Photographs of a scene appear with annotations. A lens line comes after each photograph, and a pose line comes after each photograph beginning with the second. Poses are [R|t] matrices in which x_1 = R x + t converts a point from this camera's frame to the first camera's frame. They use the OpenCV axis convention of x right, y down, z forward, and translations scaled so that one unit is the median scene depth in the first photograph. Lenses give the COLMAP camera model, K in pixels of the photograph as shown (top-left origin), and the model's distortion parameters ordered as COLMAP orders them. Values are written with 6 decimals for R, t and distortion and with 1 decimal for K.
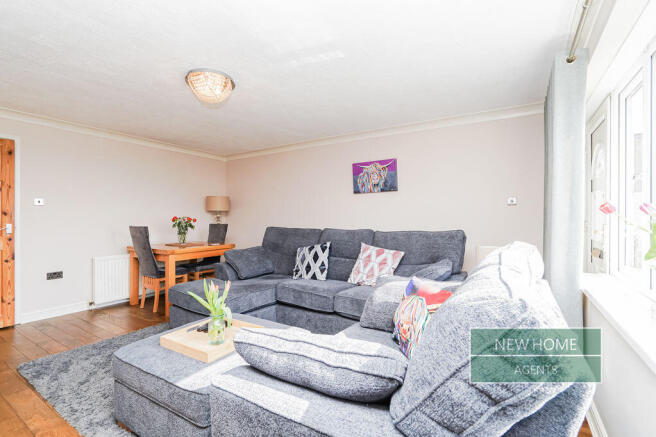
lens RADIAL K [[309.3, 0, 323.2], [0, 309.3, 217.5], [0, 0, 1]] dist [-0.008027, 0.010523]
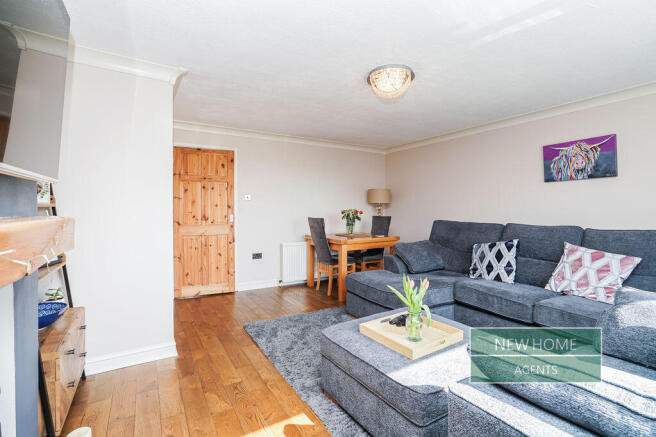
lens RADIAL K [[309.3, 0, 326.3], [0, 309.3, 212.3], [0, 0, 1]] dist [-0.008027, 0.010523]
pose [[0.899650, 0.005999, -0.436570, -0.081076], [-0.000880, 0.999928, 0.011928, -0.006369], [0.436610, -0.010347, 0.899591, -0.005317]]
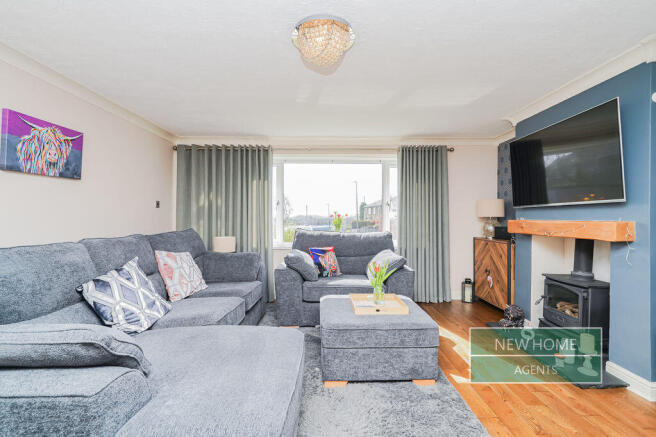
lens RADIAL K [[309.3, 0, 327.4], [0, 309.3, 216.7], [0, 0, 1]] dist [-0.008027, 0.010523]
pose [[-0.557709, 0.007556, 0.830002, -0.719815], [0.015946, 0.999872, 0.001612, 0.004095], [-0.829884, 0.014134, -0.557757, 1.042591]]
